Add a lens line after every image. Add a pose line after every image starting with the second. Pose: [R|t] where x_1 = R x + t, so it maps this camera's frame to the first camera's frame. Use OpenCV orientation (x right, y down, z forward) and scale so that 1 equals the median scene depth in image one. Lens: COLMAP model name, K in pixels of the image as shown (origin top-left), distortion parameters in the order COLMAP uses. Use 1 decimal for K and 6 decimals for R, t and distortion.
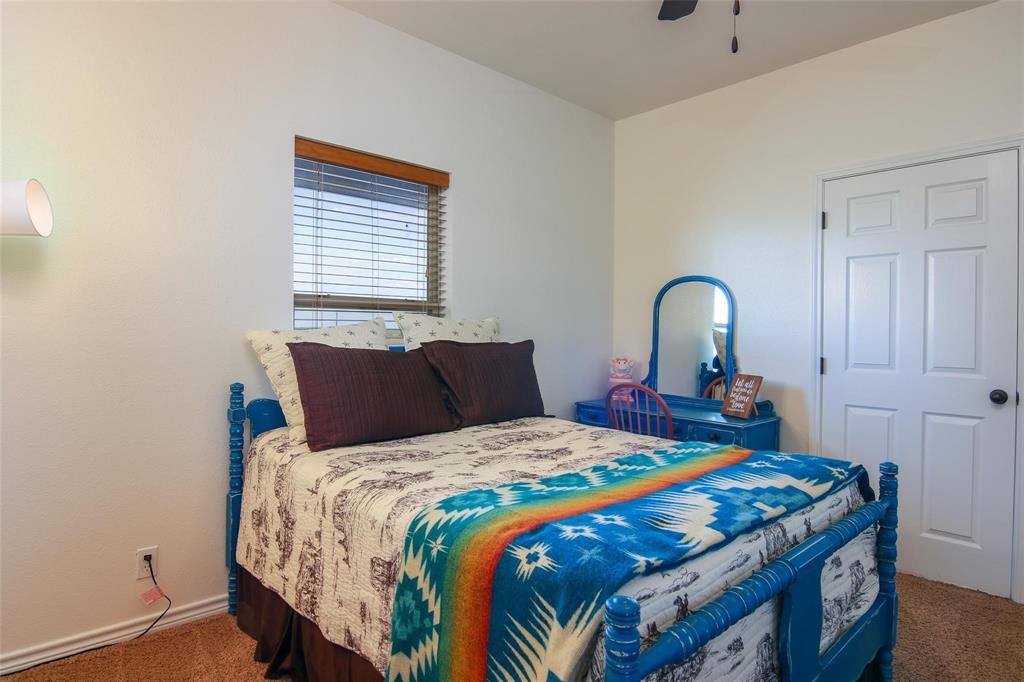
lens RADIAL K [[574.6, 0, 512.4], [0, 574.6, 331.3], [0, 0, 1]] dist [-0.008918, -0.002325]
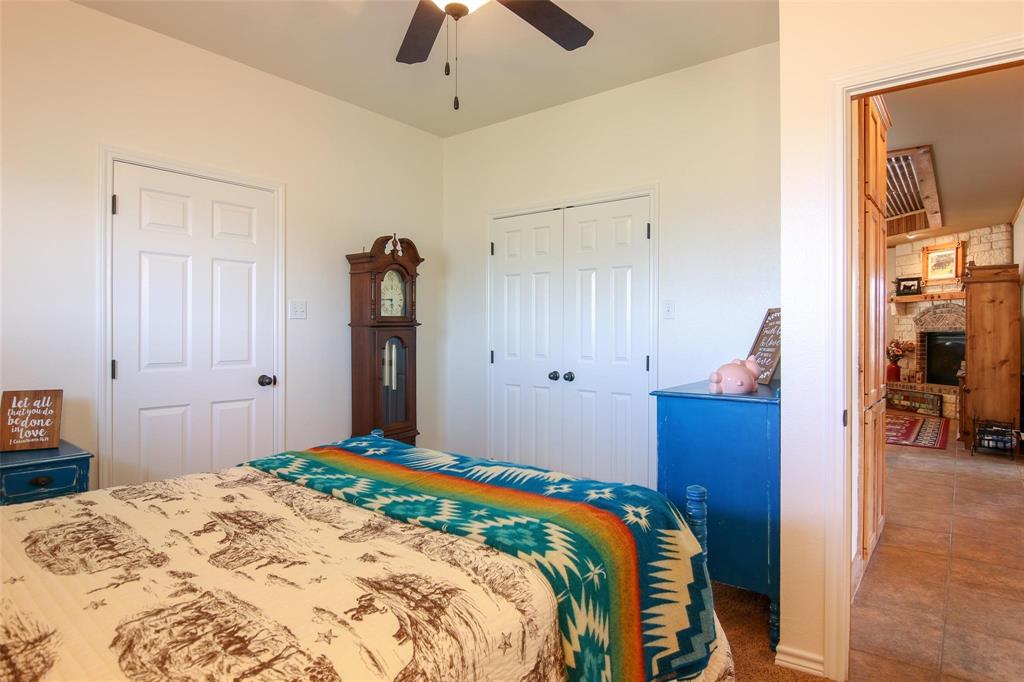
lens RADIAL K [[574.6, 0, 512.4], [0, 574.6, 331.3], [0, 0, 1]] dist [-0.008918, -0.002325]
pose [[-0.164709, -0.011296, 0.986278, -0.797775], [-0.003882, 0.999934, 0.010804, -0.019095], [-0.986335, -0.002049, -0.164742, 1.006309]]
